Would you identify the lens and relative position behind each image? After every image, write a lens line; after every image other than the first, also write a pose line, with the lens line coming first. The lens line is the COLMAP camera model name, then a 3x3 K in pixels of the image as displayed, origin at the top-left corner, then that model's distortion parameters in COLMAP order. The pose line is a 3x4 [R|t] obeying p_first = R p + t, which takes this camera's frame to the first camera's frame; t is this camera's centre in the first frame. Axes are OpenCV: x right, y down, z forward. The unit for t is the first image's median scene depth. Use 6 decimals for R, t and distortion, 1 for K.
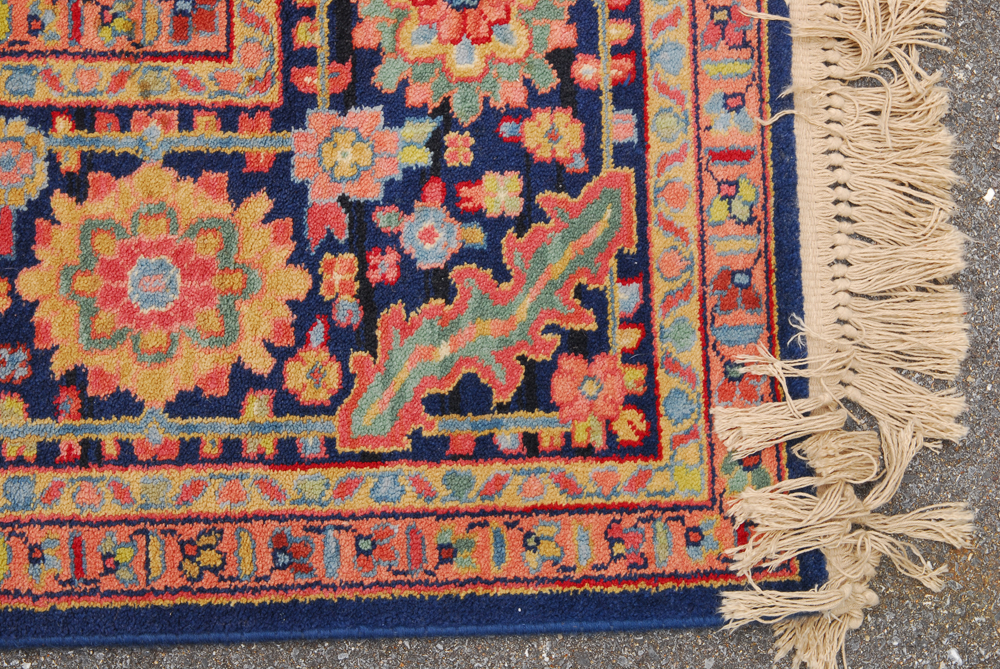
lens RADIAL K [[1971.3, 0, 500.0], [0, 1971.3, 334.5], [0, 0, 1]] dist [0.004379, -0.181519]
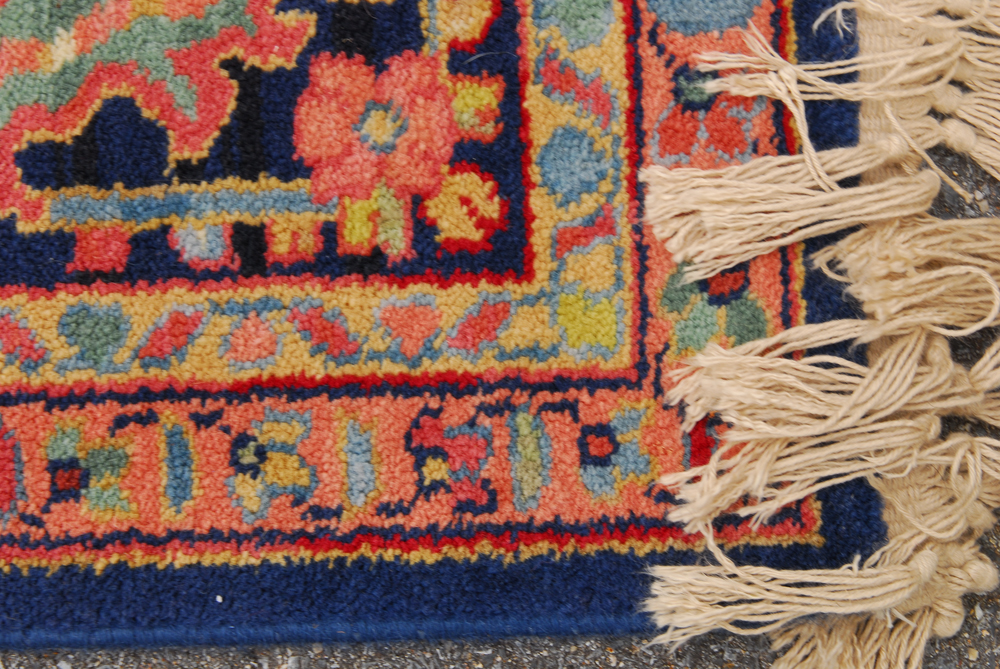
lens RADIAL K [[1971.3, 0, 500.0], [0, 1971.3, 334.5], [0, 0, 1]] dist [0.004379, -0.181519]
pose [[0.993820, 0.005896, -0.110849, 0.127085], [0.009825, 0.989997, 0.140744, 0.010340], [0.110570, -0.140963, 0.983821, 0.540193]]
